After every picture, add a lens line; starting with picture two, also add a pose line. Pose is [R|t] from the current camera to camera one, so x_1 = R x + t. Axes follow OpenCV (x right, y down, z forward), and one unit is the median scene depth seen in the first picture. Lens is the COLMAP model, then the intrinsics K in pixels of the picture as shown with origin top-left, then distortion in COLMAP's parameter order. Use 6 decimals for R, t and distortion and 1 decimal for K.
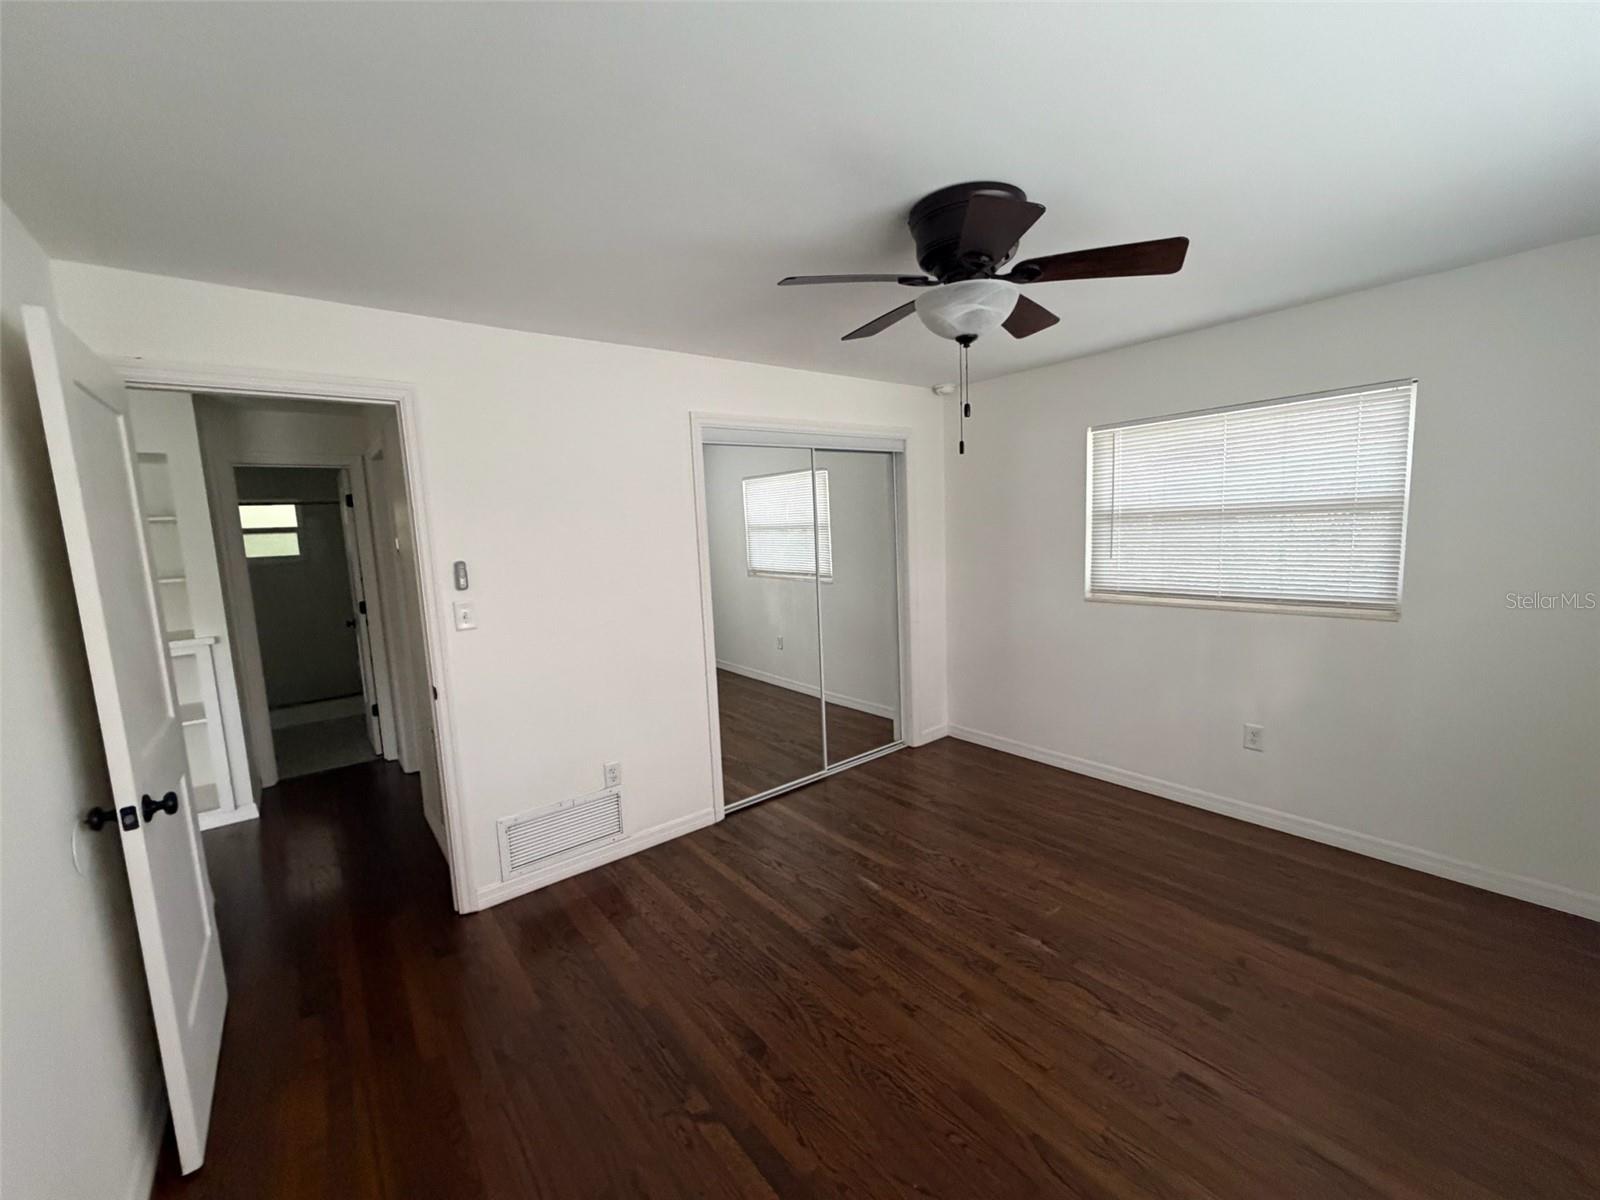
lens RADIAL K [[633.7, 0, 791.2], [0, 633.7, 606.1], [0, 0, 1]] dist [0.000320, 0.000115]
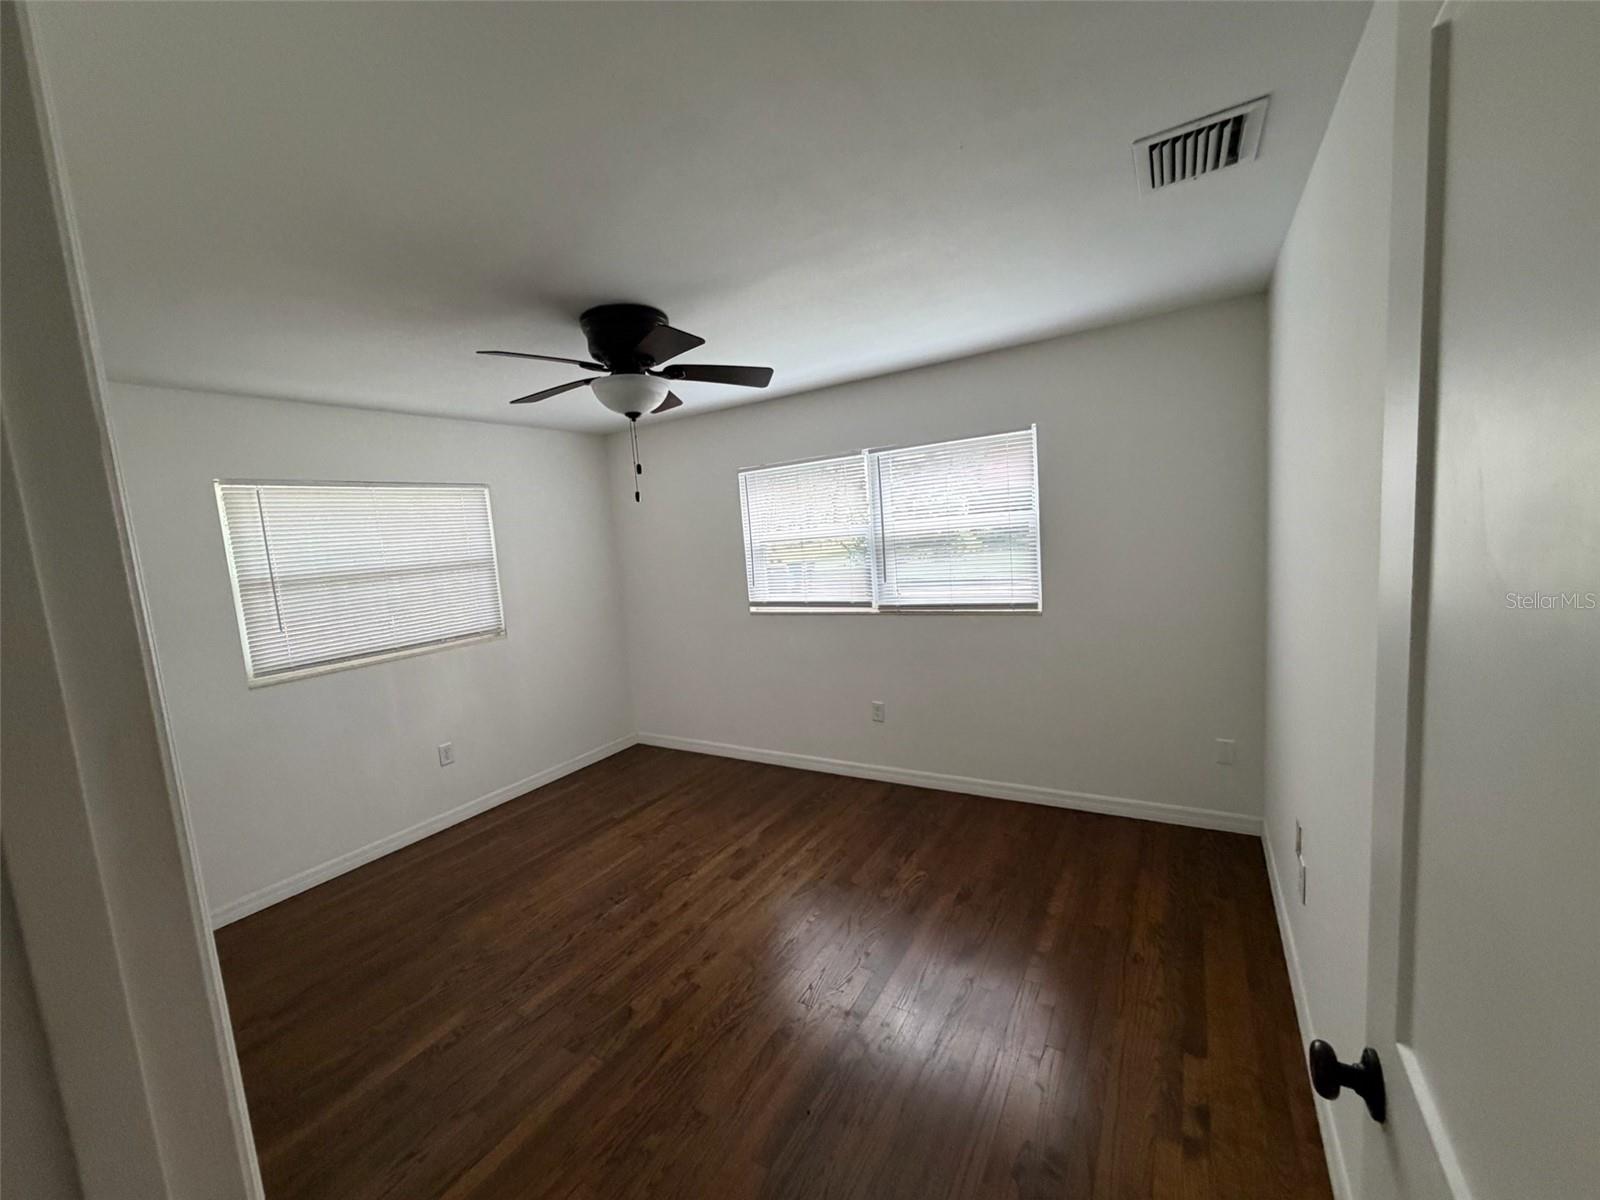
lens RADIAL K [[633.7, 0, 800.2], [0, 633.7, 598.4], [0, 0, 1]] dist [0.000320, 0.000115]
pose [[-0.348554, -0.029107, 0.936837, -0.772535], [0.209527, 0.971804, 0.108149, -0.088311], [-0.913569, 0.233988, -0.332627, 0.862311]]
